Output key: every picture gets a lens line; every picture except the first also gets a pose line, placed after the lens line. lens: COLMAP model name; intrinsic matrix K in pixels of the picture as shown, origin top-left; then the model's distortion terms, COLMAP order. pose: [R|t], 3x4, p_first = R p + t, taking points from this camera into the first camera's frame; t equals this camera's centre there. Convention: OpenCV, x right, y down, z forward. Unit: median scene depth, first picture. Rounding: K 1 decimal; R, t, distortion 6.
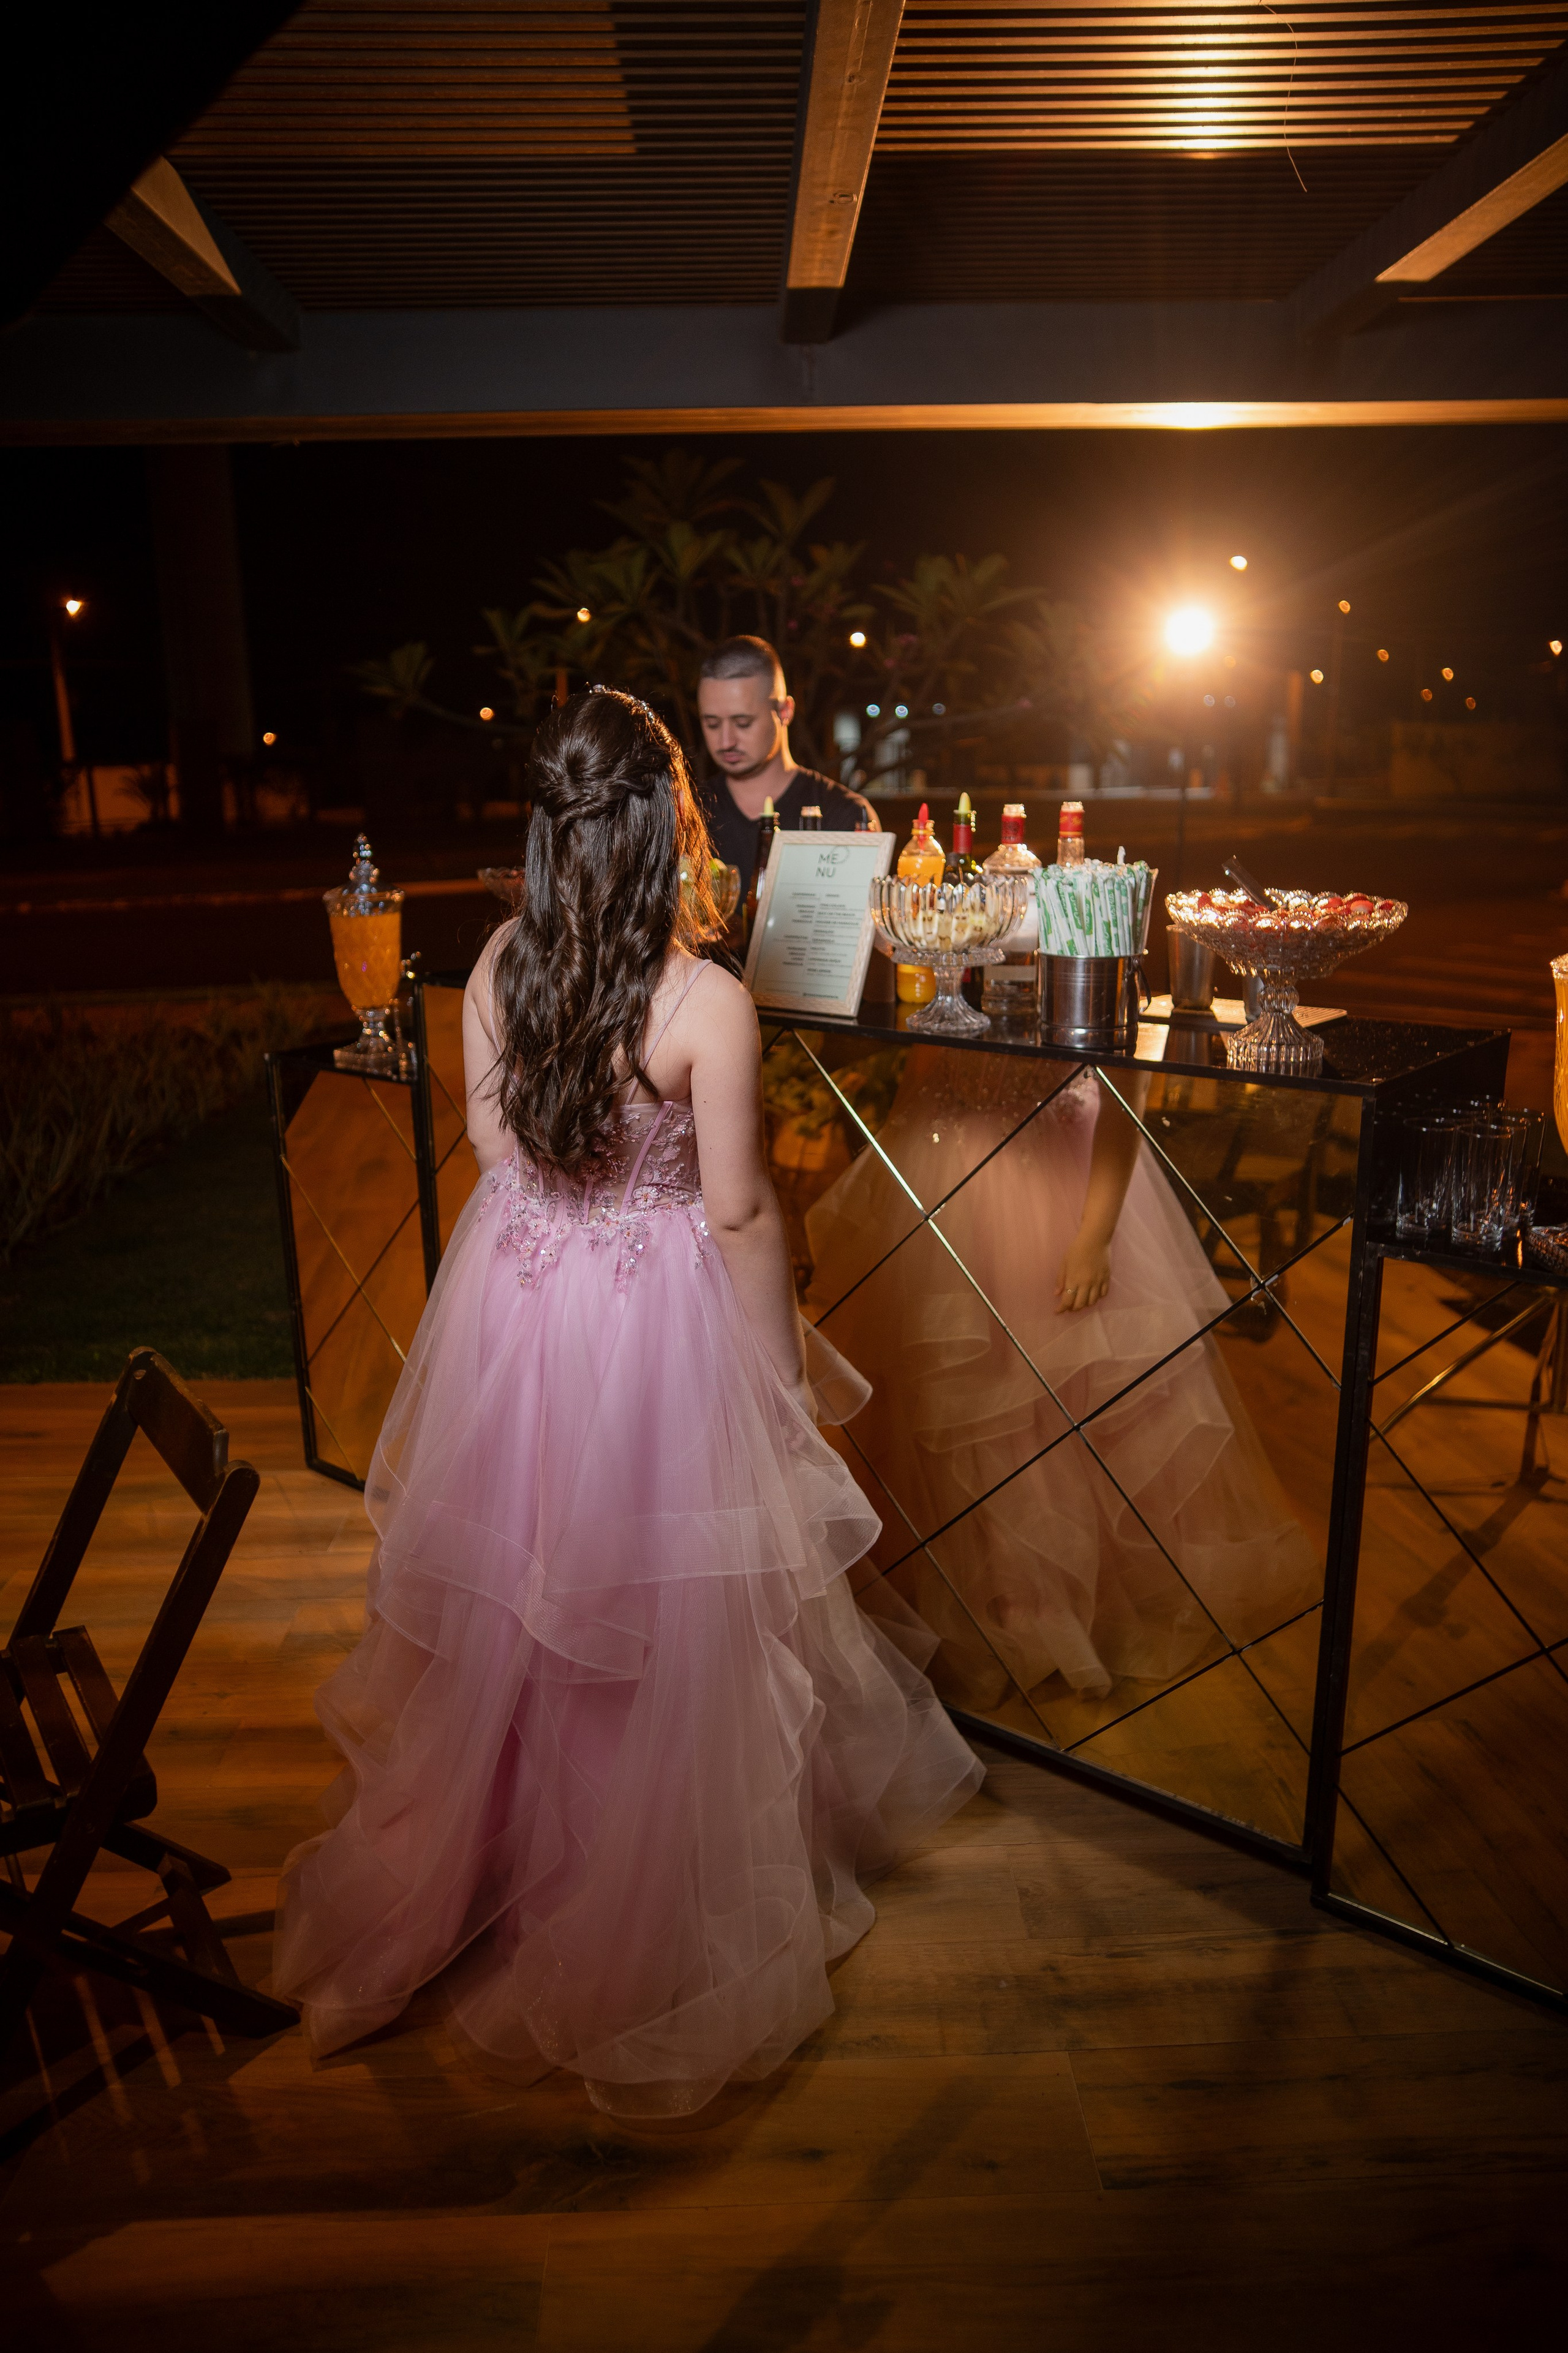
lens RADIAL K [[1494.4, 0, 782.4], [0, 1494.4, 1208.0], [0, 0, 1]] dist [-0.077512, 0.073991]
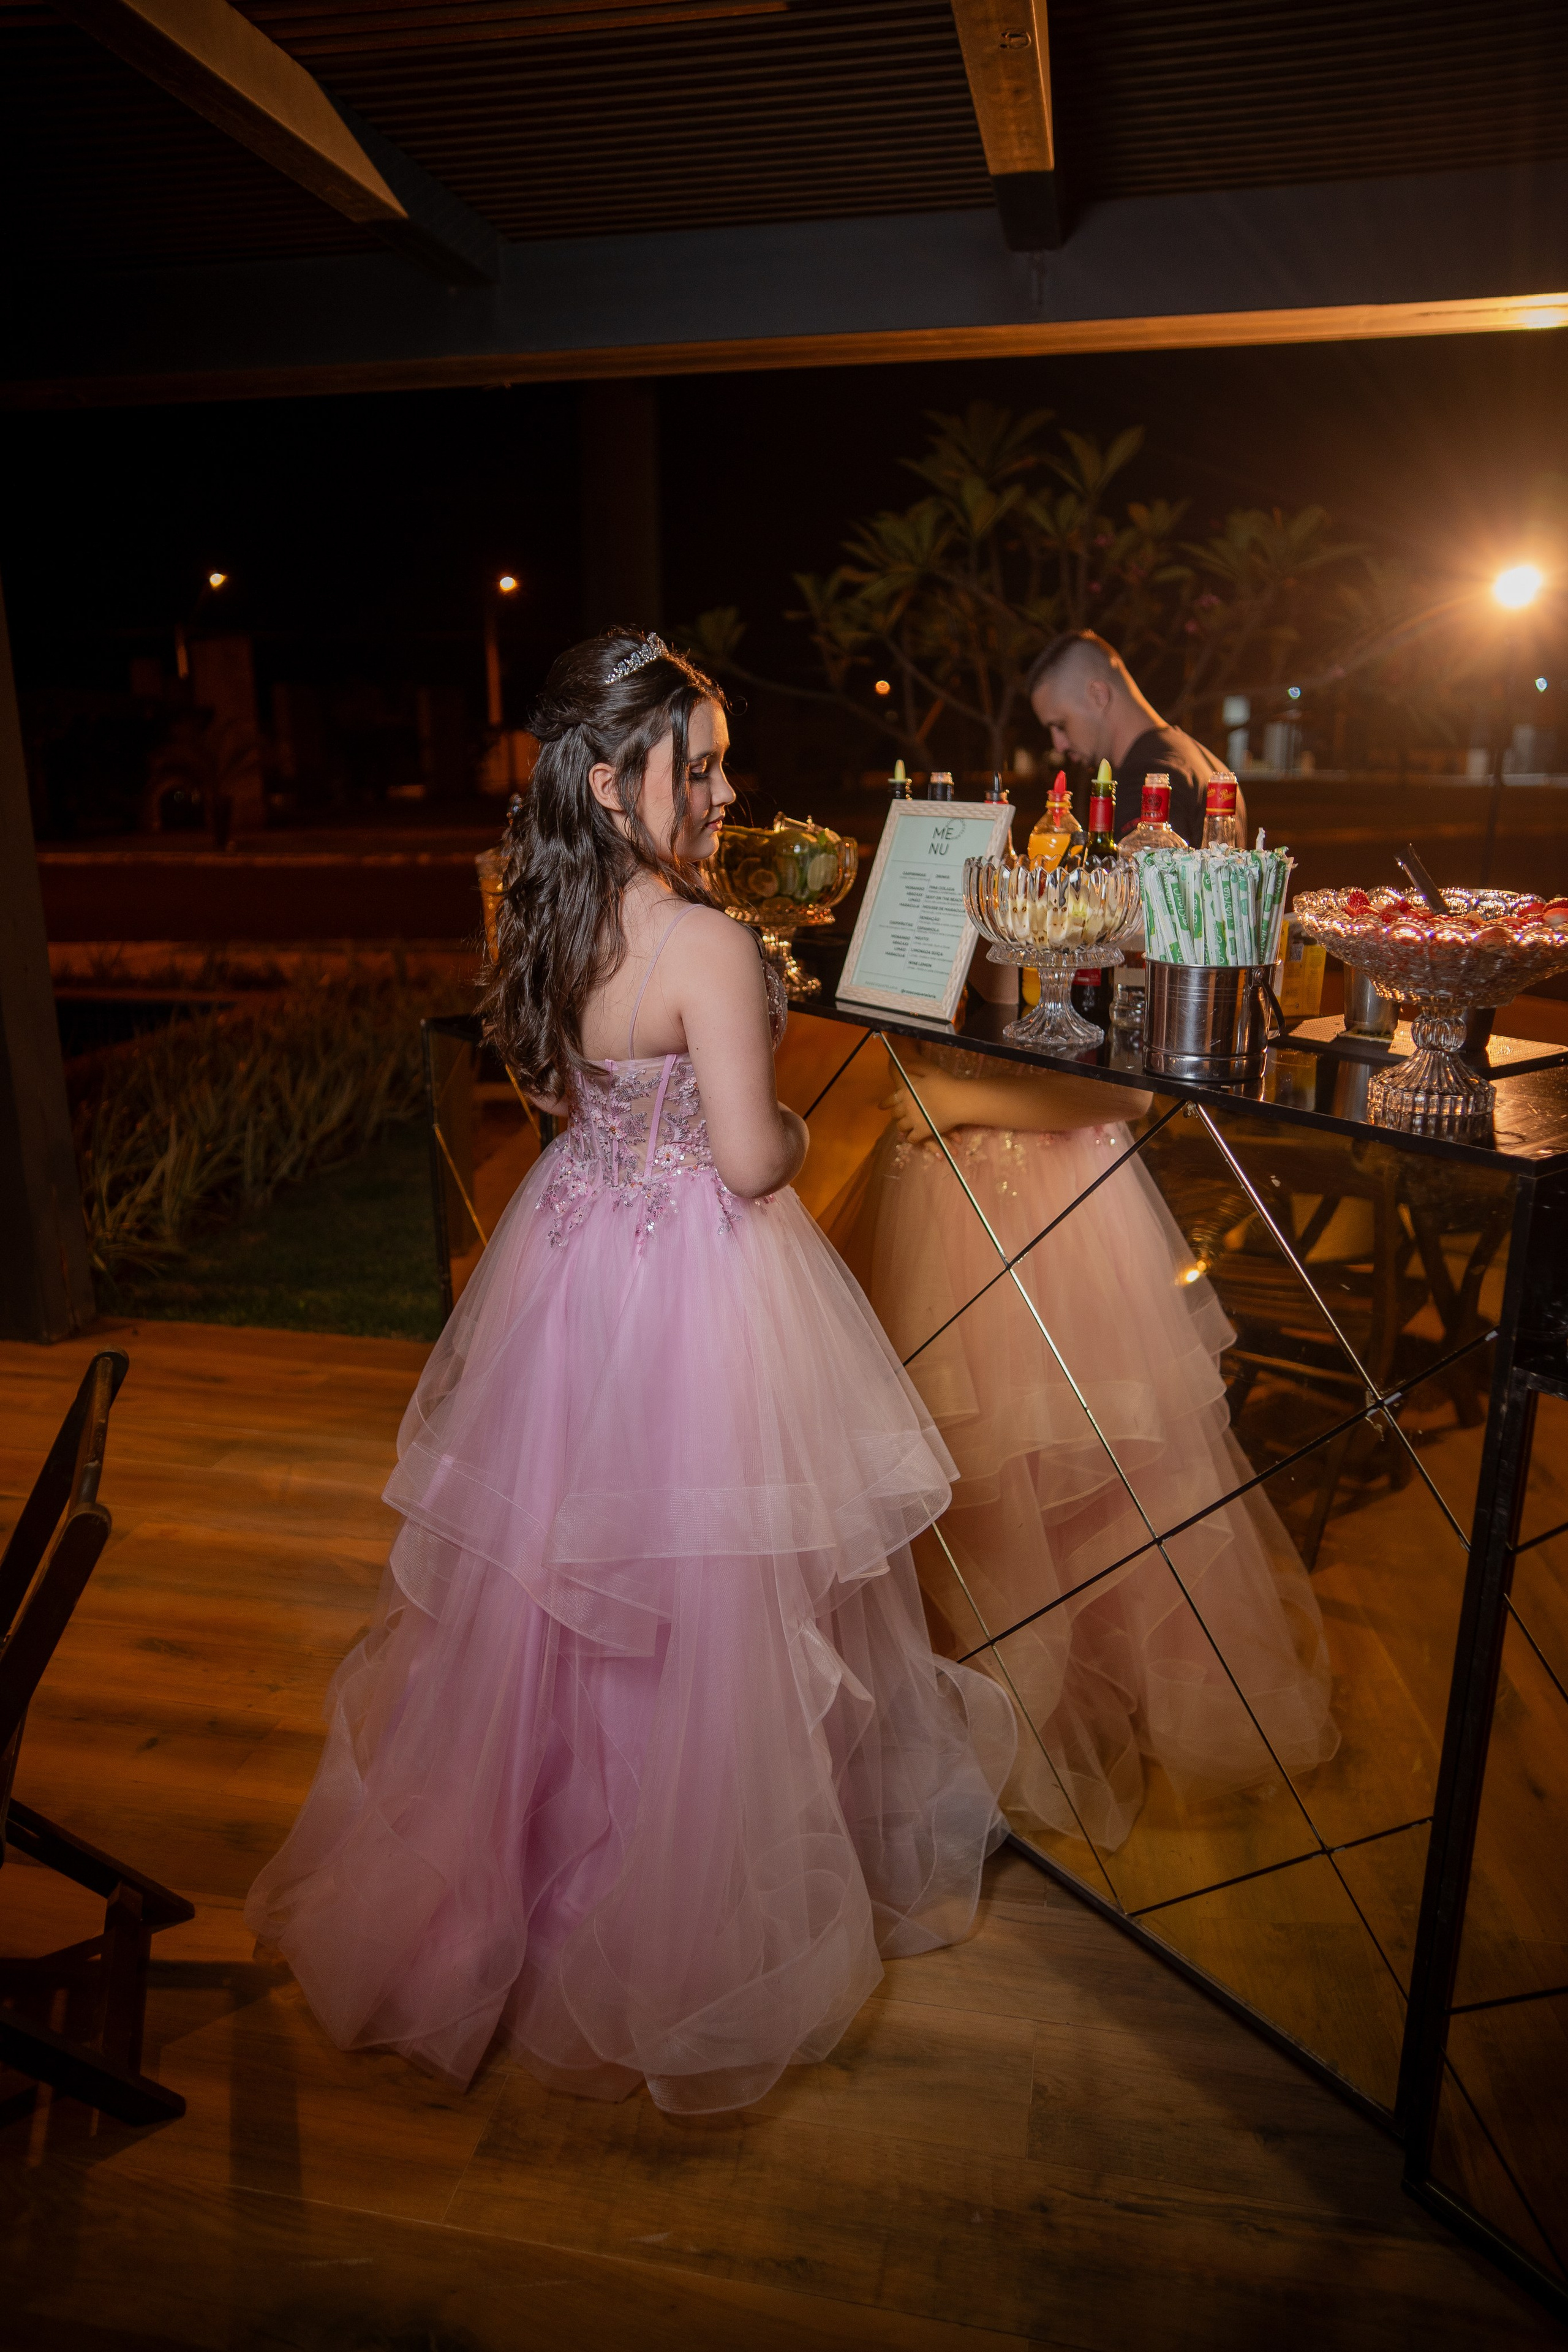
lens RADIAL K [[1493.9, 0, 782.4], [0, 1493.9, 1207.5], [0, 0, 1]] dist [-0.077512, 0.073991]
pose [[0.976866, 0.076836, -0.199574, 0.127135], [-0.073258, 0.996993, 0.025263, -0.035305], [0.200915, -0.010058, 0.979557, 0.143821]]
